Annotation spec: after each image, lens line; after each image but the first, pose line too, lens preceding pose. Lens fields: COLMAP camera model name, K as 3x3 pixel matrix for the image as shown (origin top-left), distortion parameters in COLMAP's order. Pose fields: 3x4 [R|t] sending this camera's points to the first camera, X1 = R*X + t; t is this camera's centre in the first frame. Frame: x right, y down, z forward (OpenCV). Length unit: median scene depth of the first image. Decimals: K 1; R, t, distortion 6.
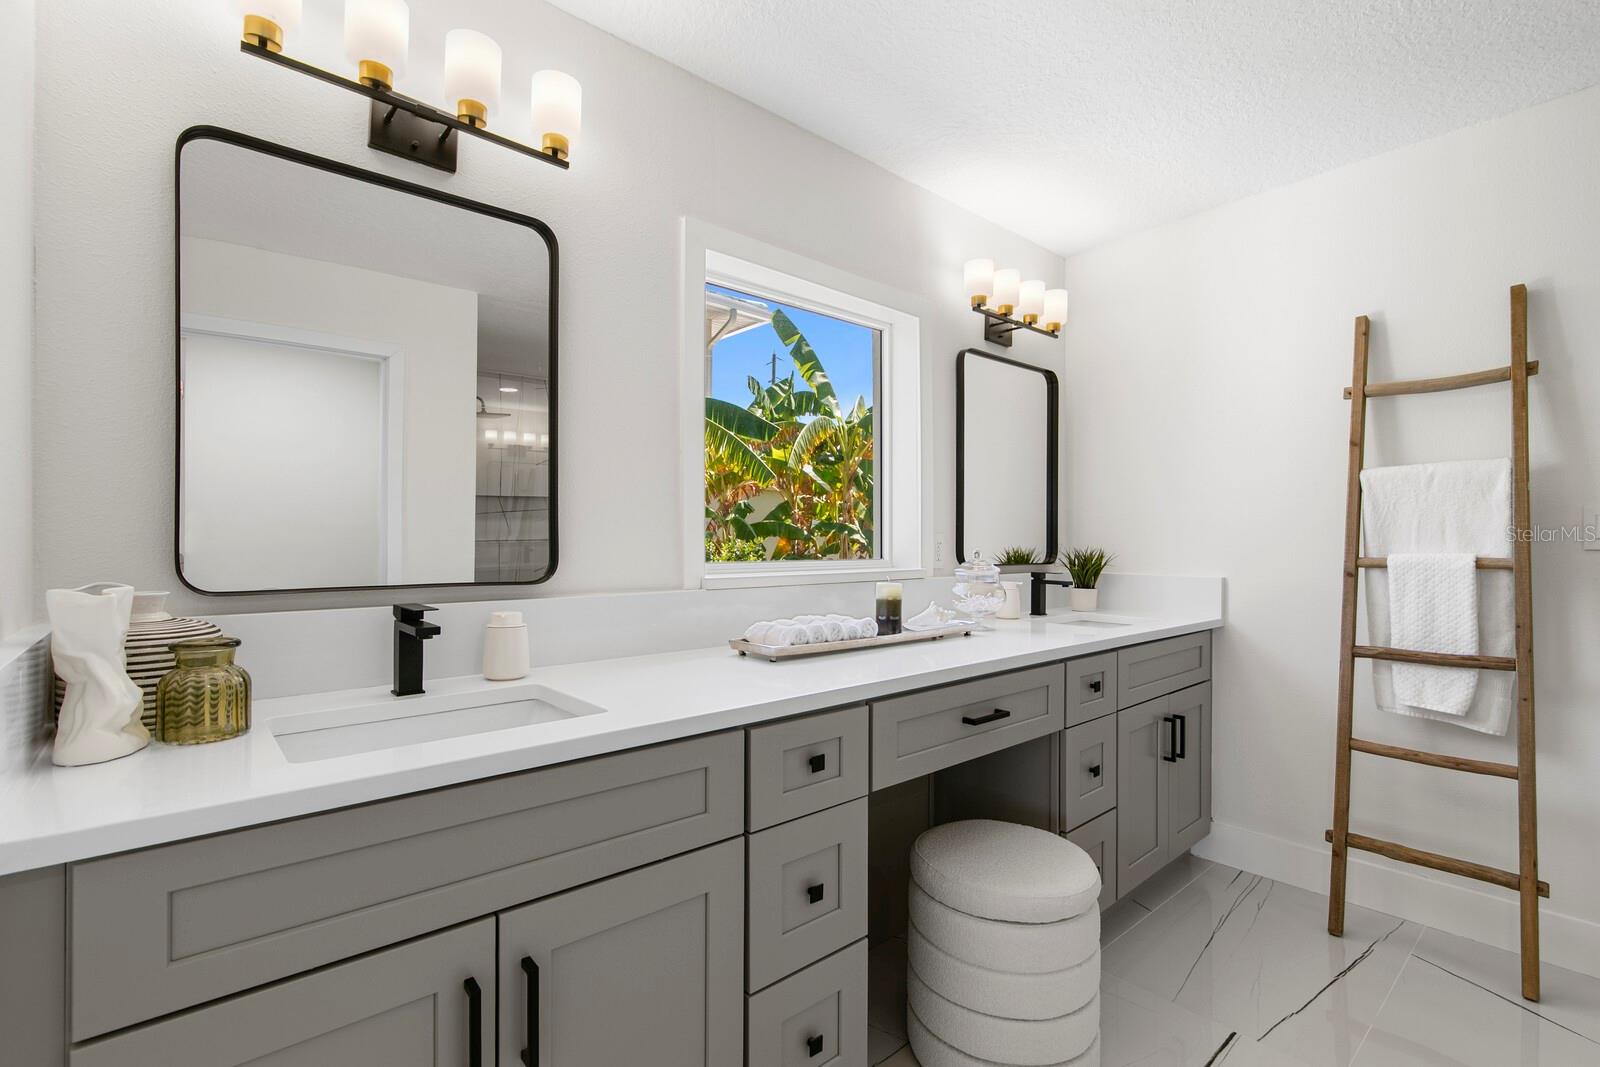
lens RADIAL K [[729.3, 0, 799.1], [0, 729.3, 537.9], [0, 0, 1]] dist [-0.000549, 0.000206]
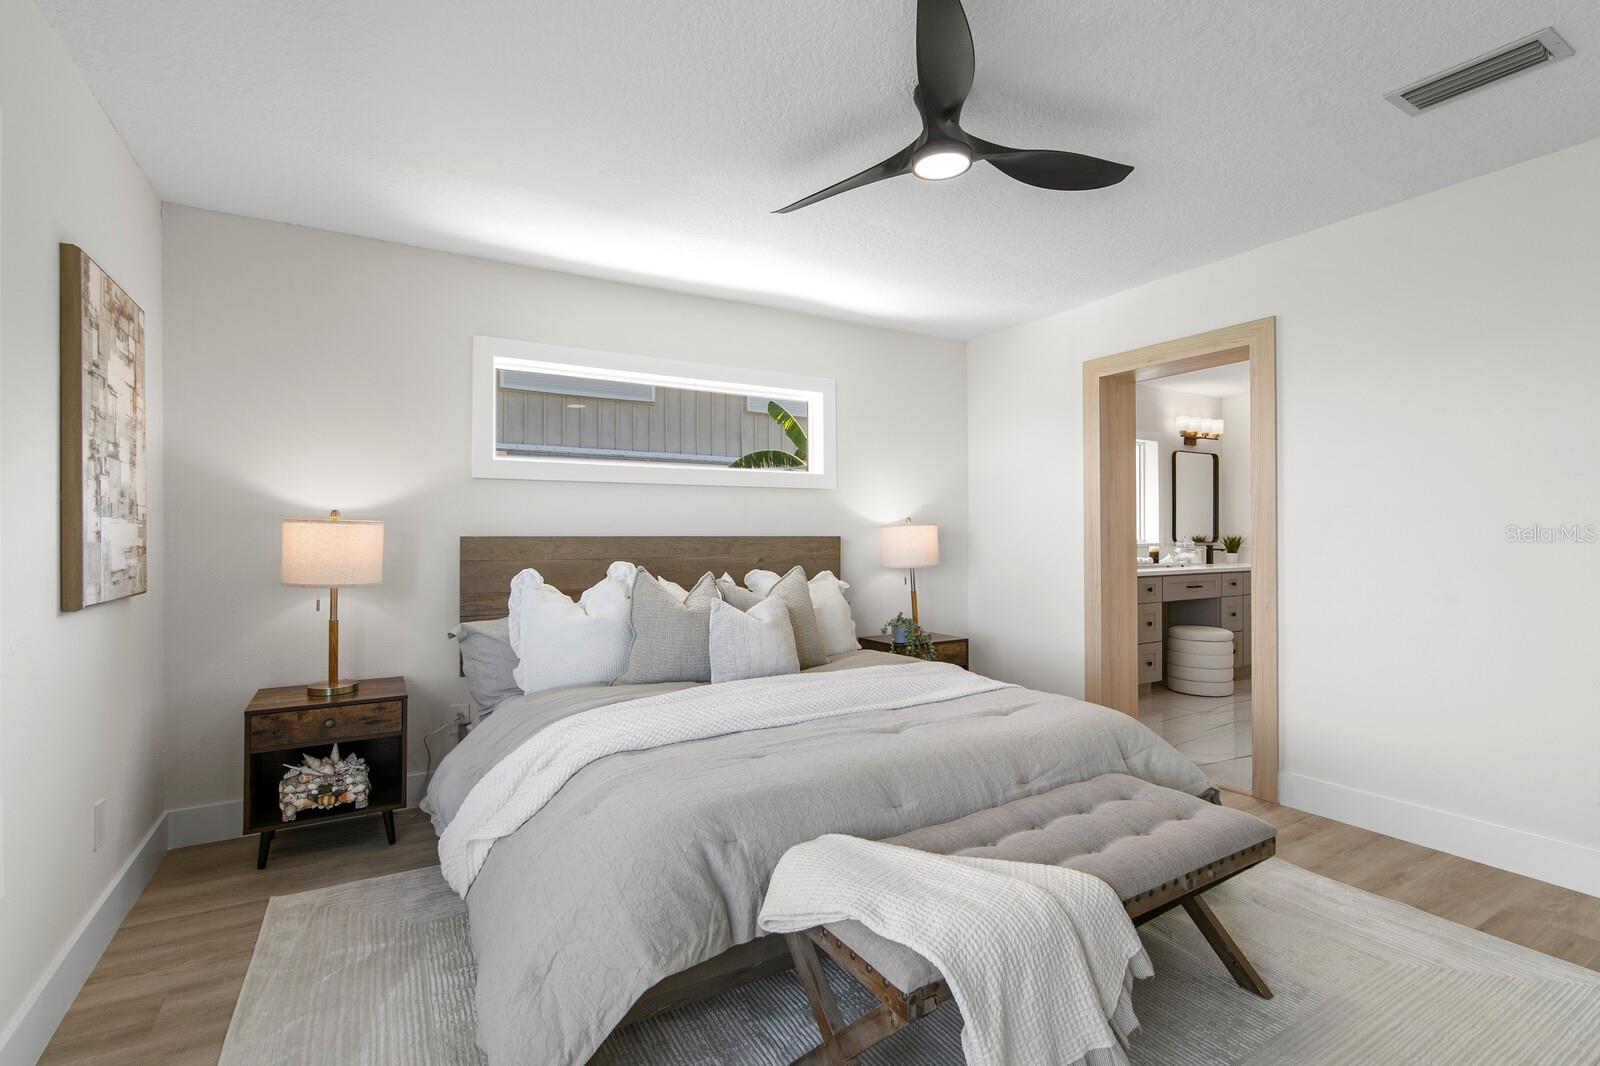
lens RADIAL K [[729.3, 0, 804.6], [0, 729.3, 537.4], [0, 0, 1]] dist [-0.000549, 0.000206]
pose [[0.984520, -0.004205, -0.175221, -0.533081], [0.005073, 0.999977, 0.004508, 0.005407], [0.175198, -0.005327, 0.984519, -1.505664]]
